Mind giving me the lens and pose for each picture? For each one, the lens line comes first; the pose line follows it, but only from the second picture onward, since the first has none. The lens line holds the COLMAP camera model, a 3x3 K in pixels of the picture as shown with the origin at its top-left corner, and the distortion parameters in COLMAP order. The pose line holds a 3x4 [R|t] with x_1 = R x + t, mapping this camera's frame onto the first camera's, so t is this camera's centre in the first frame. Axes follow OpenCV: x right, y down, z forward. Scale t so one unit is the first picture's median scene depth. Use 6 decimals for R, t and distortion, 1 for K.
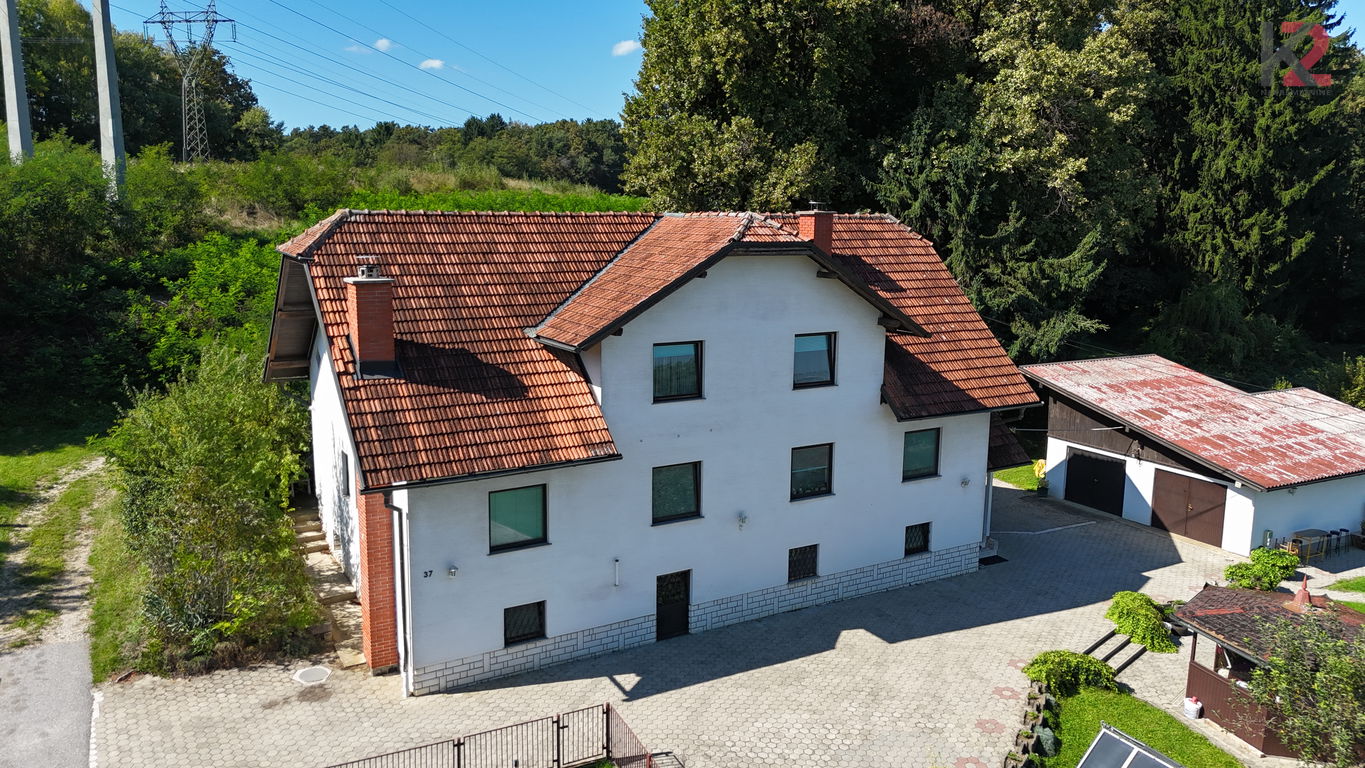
lens RADIAL K [[1012.9, 0, 685.1], [0, 1012.9, 378.4], [0, 0, 1]] dist [0.040308, -0.036965]
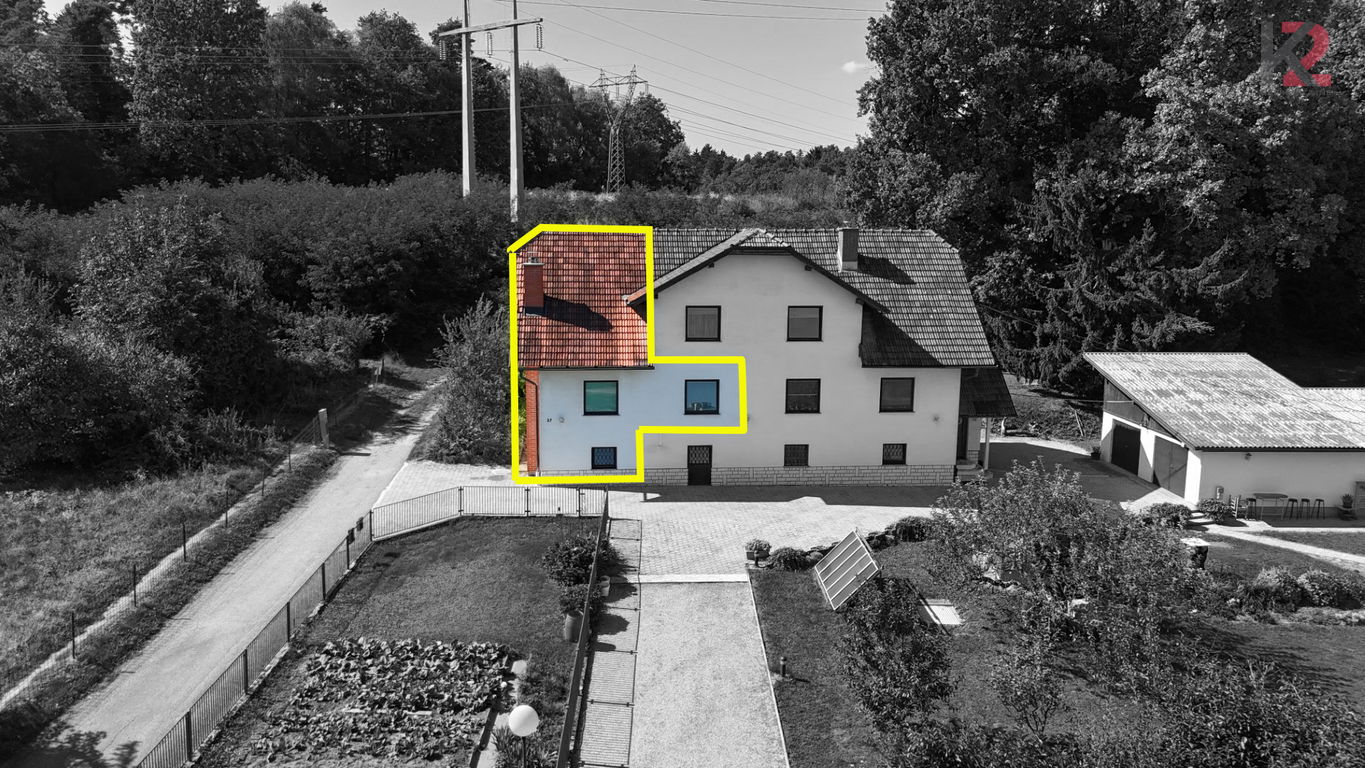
lens RADIAL K [[1012.9, 0, 680.5], [0, 1012.9, 386.3], [0, 0, 1]] dist [0.040308, -0.036965]
pose [[0.900595, 0.066368, -0.429562, 0.584229], [-0.069934, 0.997523, 0.007500, 0.074268], [0.428995, 0.023287, 0.903006, -0.451373]]
